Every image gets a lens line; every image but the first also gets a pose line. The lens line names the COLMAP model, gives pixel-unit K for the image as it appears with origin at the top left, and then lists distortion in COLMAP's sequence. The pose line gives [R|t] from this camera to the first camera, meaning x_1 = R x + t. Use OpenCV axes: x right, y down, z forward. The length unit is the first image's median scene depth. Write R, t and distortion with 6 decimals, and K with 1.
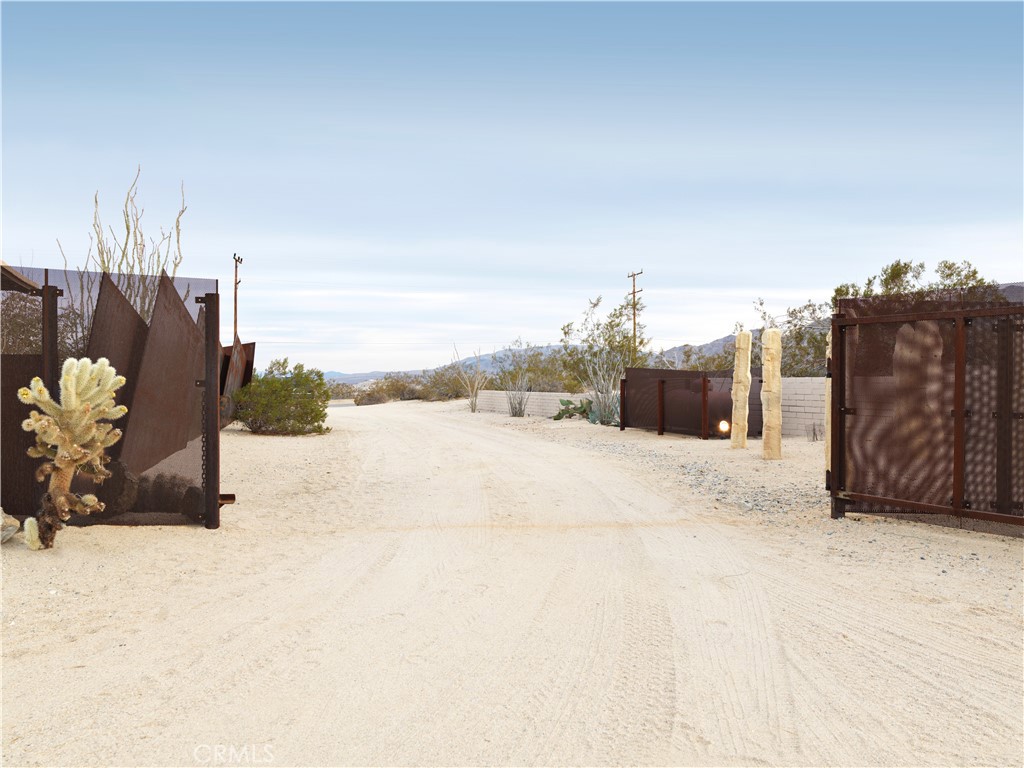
lens RADIAL K [[816.5, 0, 512.0], [0, 816.5, 384.0], [0, 0, 1]] dist [0.001178, -0.004061]
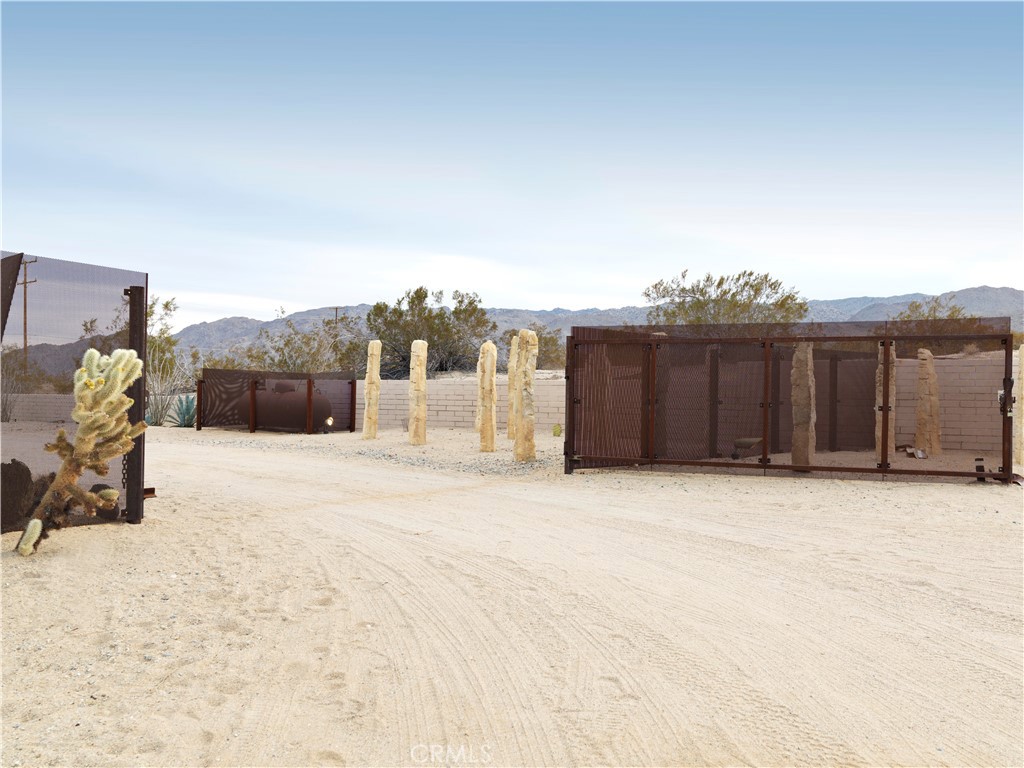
lens RADIAL K [[816.5, 0, 512.0], [0, 816.5, 384.0], [0, 0, 1]] dist [0.001178, -0.004061]
pose [[0.748352, 0.008056, 0.663253, -0.356187], [-0.004805, 0.999966, -0.006724, 0.006236], [-0.663285, 0.001845, 0.748365, -0.022843]]
